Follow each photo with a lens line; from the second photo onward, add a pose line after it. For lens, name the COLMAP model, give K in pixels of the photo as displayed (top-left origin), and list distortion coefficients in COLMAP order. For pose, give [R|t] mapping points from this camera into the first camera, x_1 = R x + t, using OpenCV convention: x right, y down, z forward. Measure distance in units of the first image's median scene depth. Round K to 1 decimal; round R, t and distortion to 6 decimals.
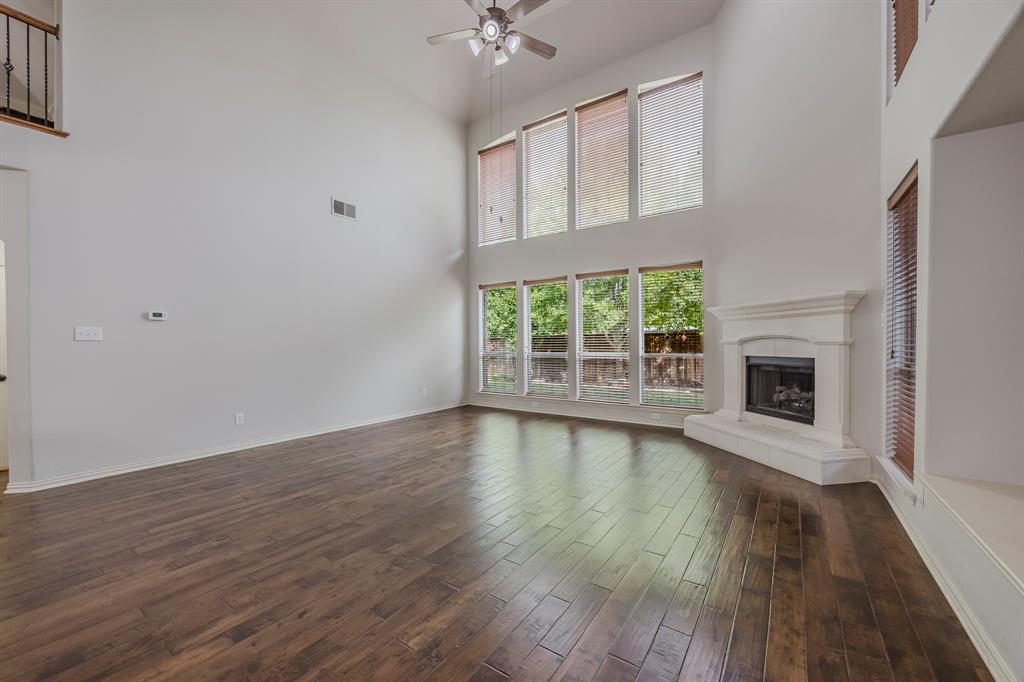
lens RADIAL K [[401.8, 0, 512.2], [0, 401.8, 342.2], [0, 0, 1]] dist [-0.003262, 0.000362]
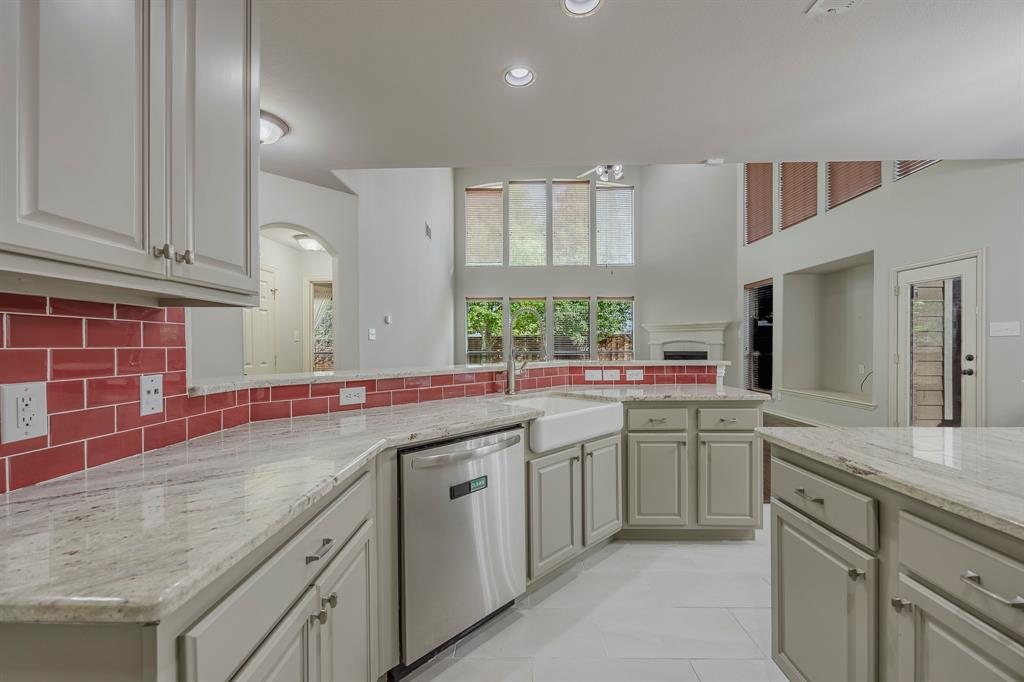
lens RADIAL K [[401.8, 0, 509.7], [0, 401.8, 345.0], [0, 0, 1]] dist [-0.003262, 0.000362]
pose [[0.838015, 0.001403, 0.545645, -0.776302], [-0.002660, 0.999995, 0.001513, 0.003350], [-0.545640, -0.002720, 0.838015, -0.127193]]
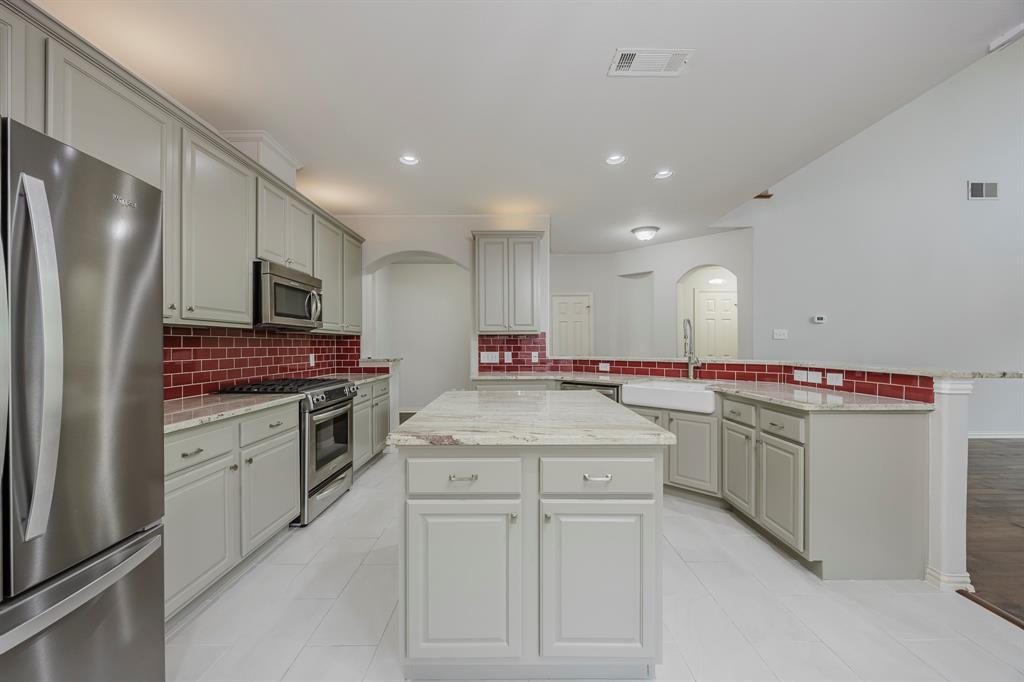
lens RADIAL K [[401.8, 0, 525.1], [0, 401.8, 342.5], [0, 0, 1]] dist [-0.003262, 0.000362]
pose [[0.585369, 0.000903, -0.810767, -0.260915], [0.006279, 0.999964, 0.005647, -0.003668], [0.810743, -0.008397, 0.585342, -0.312316]]
